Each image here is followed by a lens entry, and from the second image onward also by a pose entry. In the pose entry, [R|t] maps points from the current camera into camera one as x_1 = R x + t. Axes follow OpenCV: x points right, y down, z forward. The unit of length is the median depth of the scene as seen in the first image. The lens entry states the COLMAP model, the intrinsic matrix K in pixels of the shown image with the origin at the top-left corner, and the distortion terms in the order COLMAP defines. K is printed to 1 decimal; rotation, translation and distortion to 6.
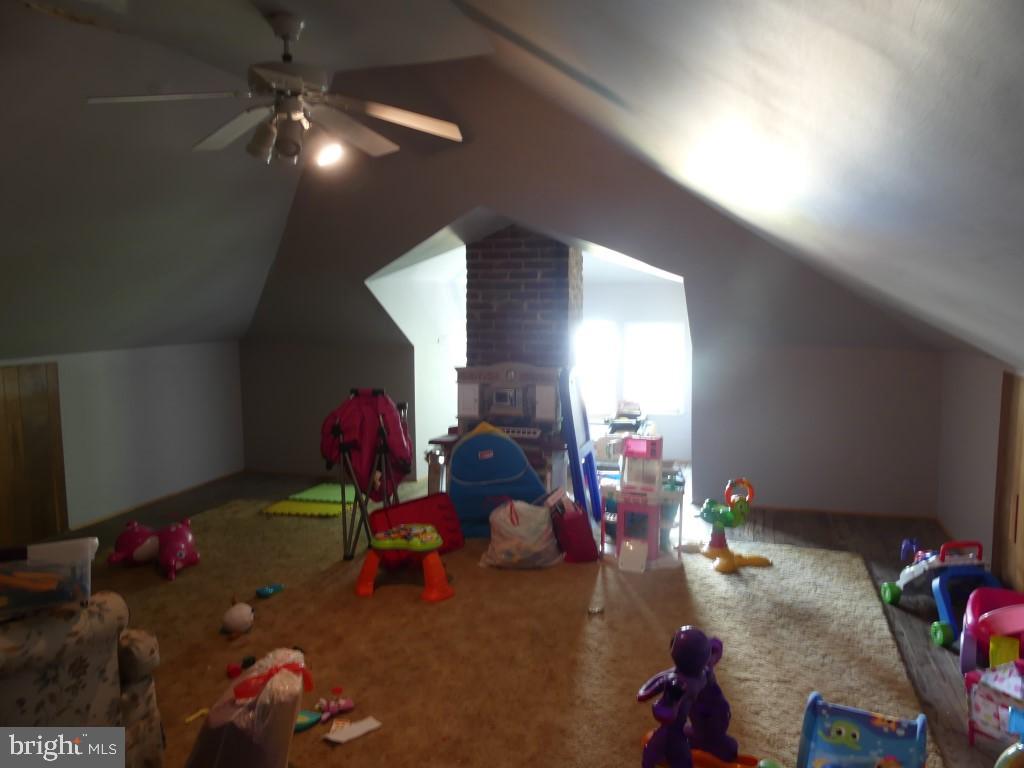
lens RADIAL K [[768.0, 0, 515.0], [0, 768.0, 384.1], [0, 0, 1]] dist [-0.035674, 0.043566]
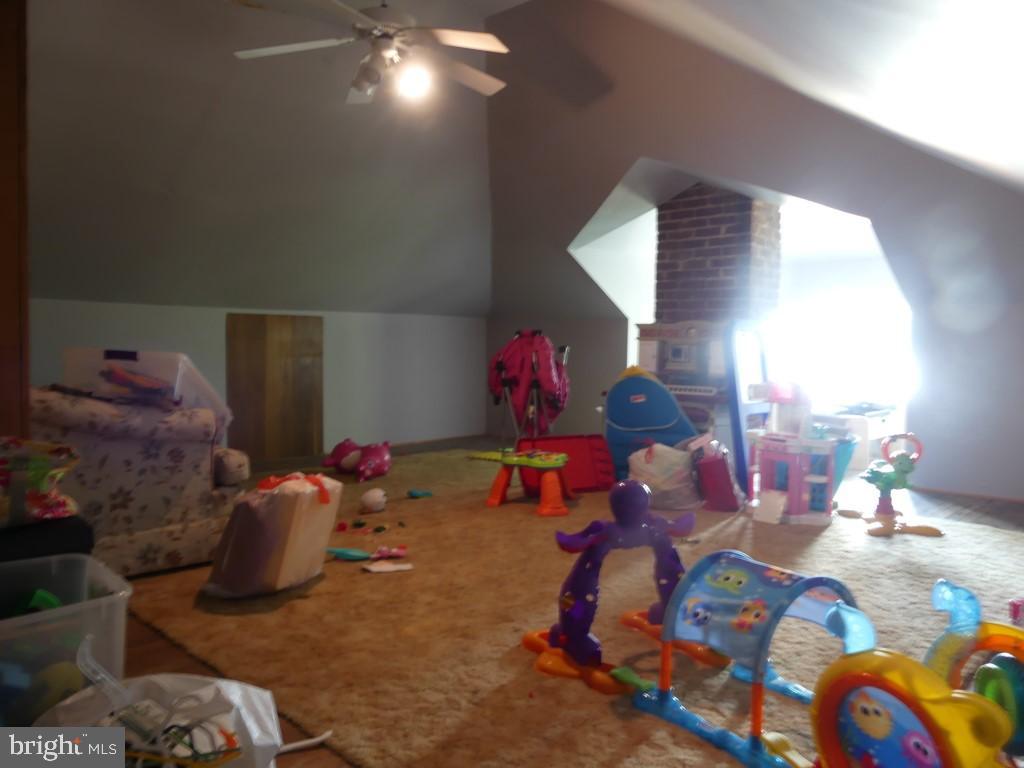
lens RADIAL K [[768.0, 0, 505.8], [0, 768.0, 380.2], [0, 0, 1]] dist [-0.035674, 0.043566]
pose [[0.889889, 0.034756, -0.454852, 0.257312], [-0.061600, 0.997116, -0.044326, 0.118900], [0.452000, 0.067464, 0.889463, 0.019845]]
